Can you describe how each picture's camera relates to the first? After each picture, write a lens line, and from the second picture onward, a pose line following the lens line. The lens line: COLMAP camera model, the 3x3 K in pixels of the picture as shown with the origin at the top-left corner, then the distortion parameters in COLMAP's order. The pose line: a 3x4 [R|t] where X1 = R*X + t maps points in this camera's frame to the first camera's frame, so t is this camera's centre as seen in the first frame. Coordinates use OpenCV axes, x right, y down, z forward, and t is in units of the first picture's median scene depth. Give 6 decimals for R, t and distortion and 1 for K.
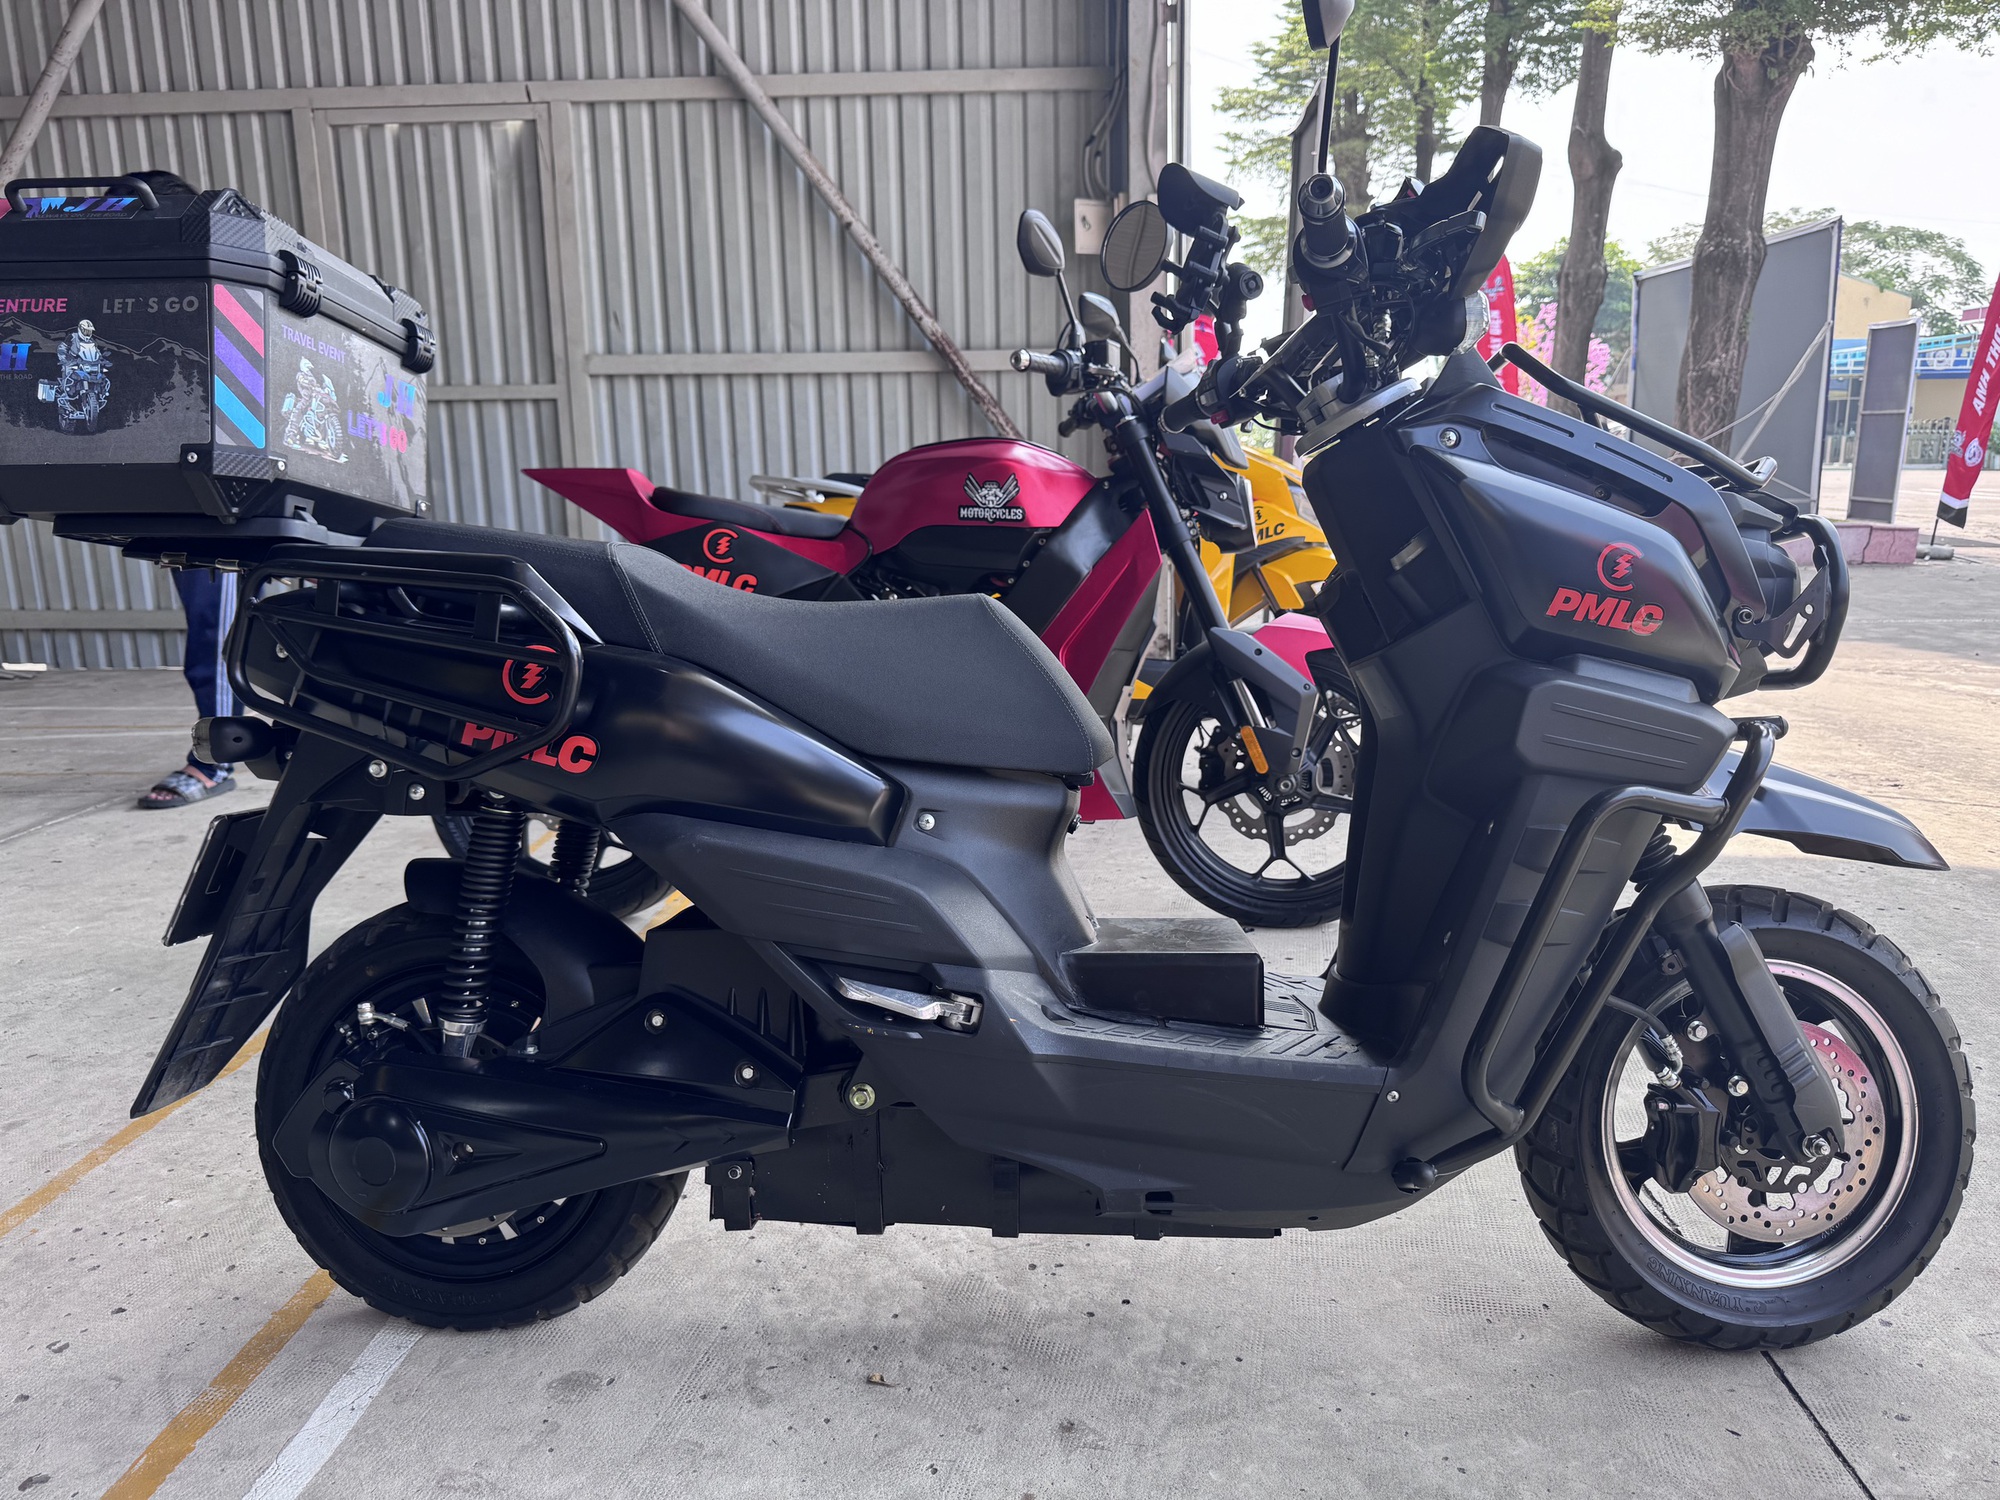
lens RADIAL K [[1418.6, 0, 1014.5], [0, 1418.6, 768.6], [0, 0, 1]] dist [0.018147, -0.028650]
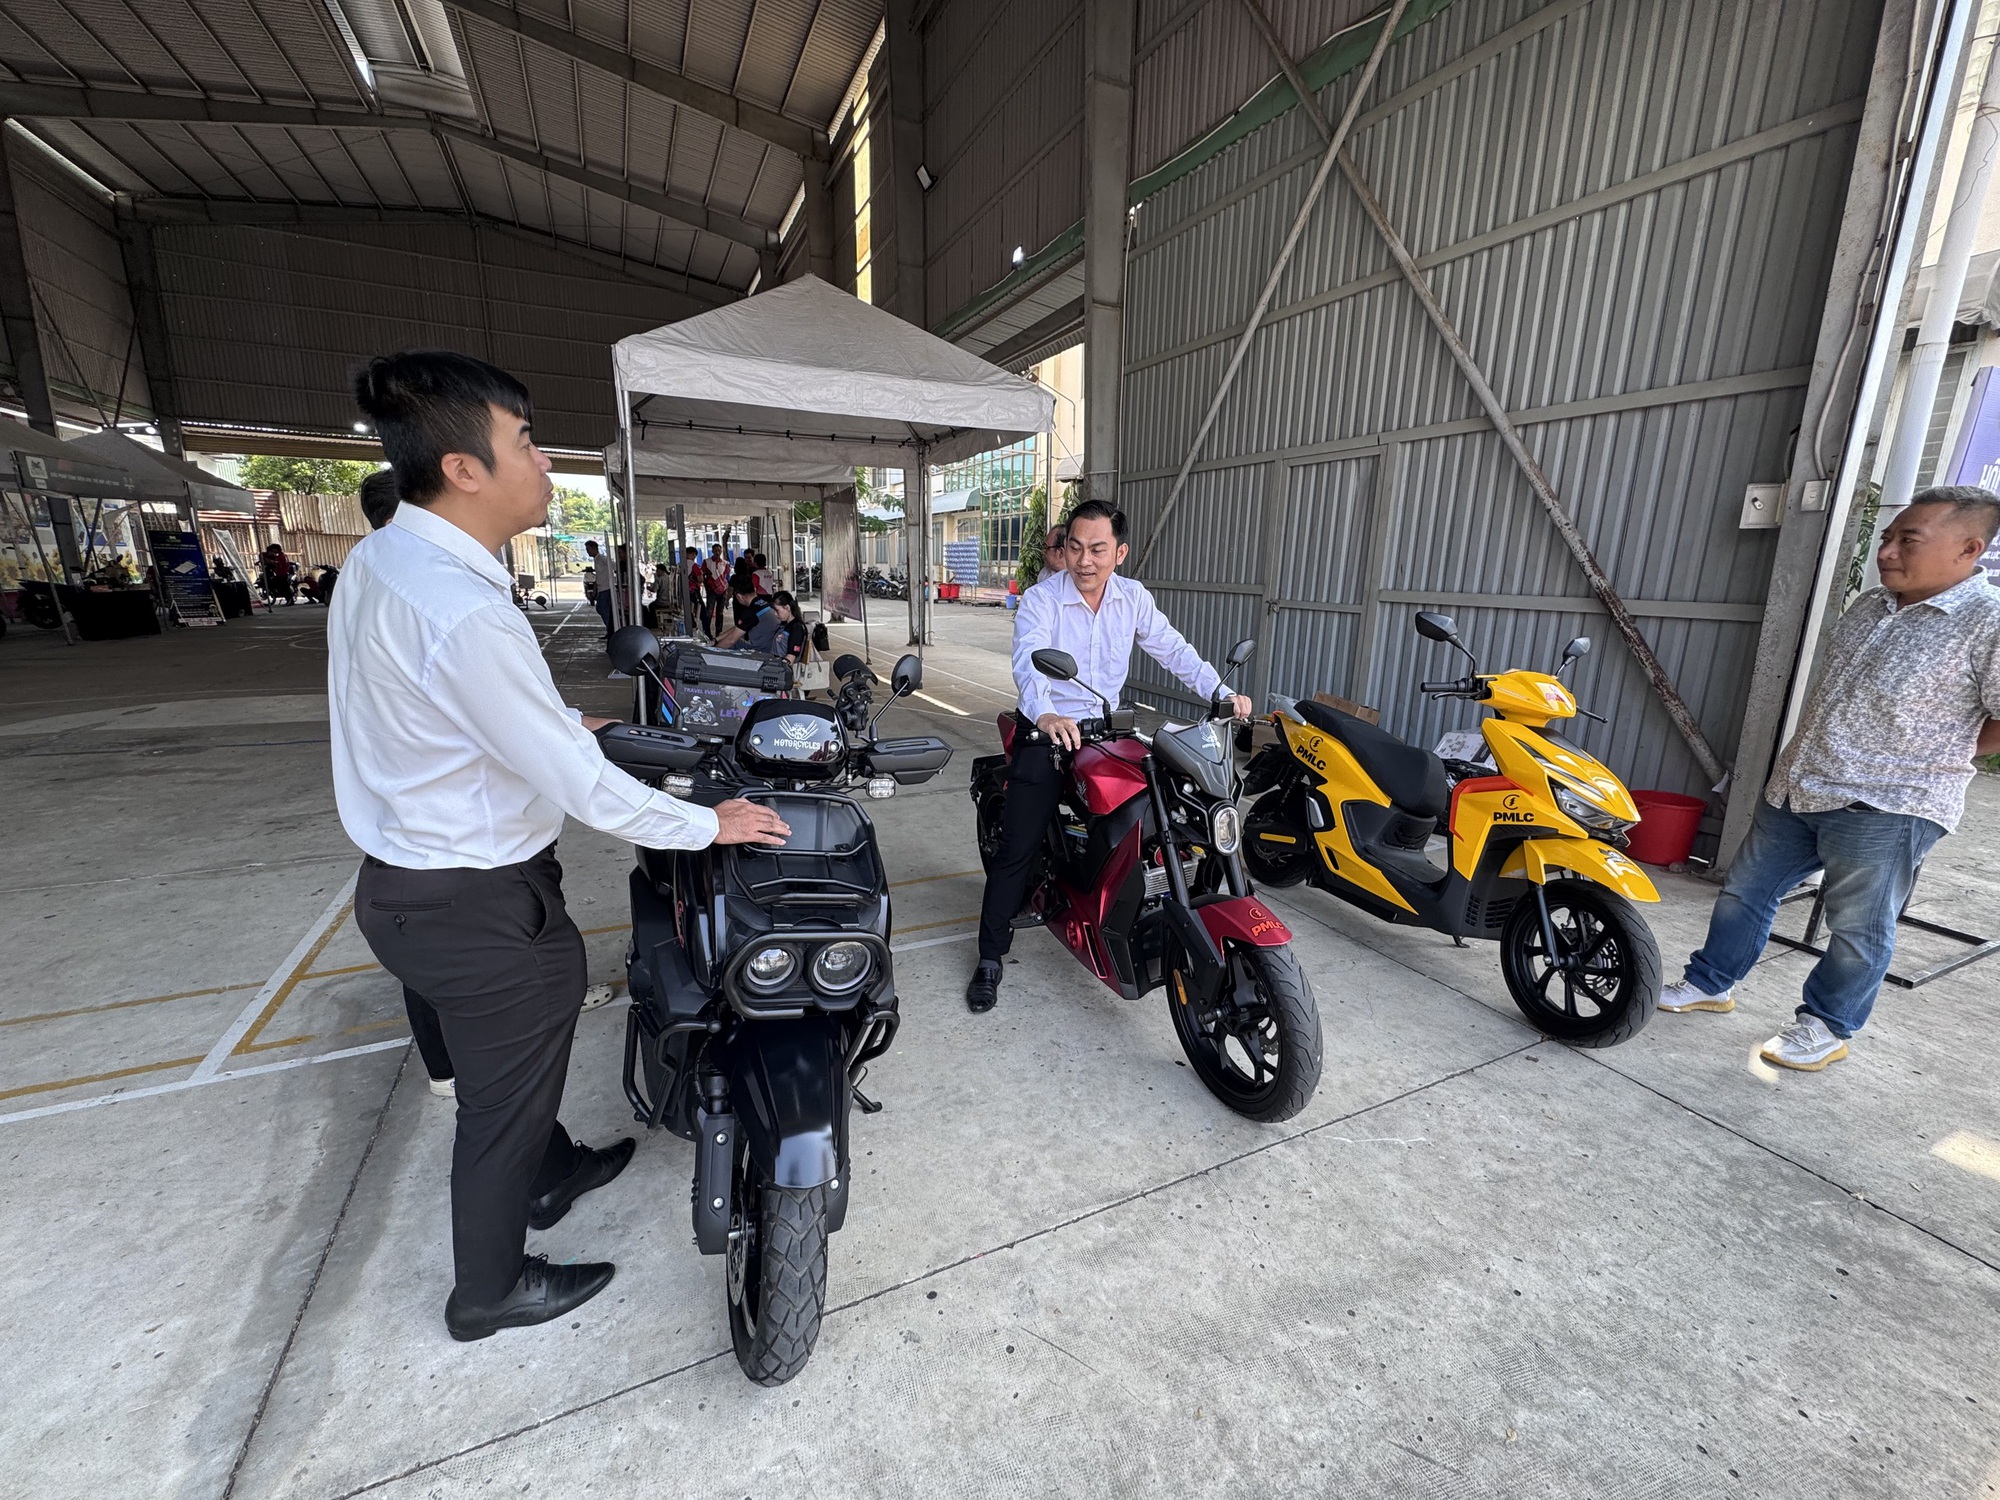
lens RADIAL K [[791.1, 0, 991.5], [0, 791.1, 752.6], [0, 0, 1]] dist [-0.000977, 0.000207]
pose [[0.471225, 0.221229, -0.853818, 0.324546], [-0.214473, 0.967718, 0.132372, -0.127524], [0.855540, 0.120744, 0.503460, 0.152037]]
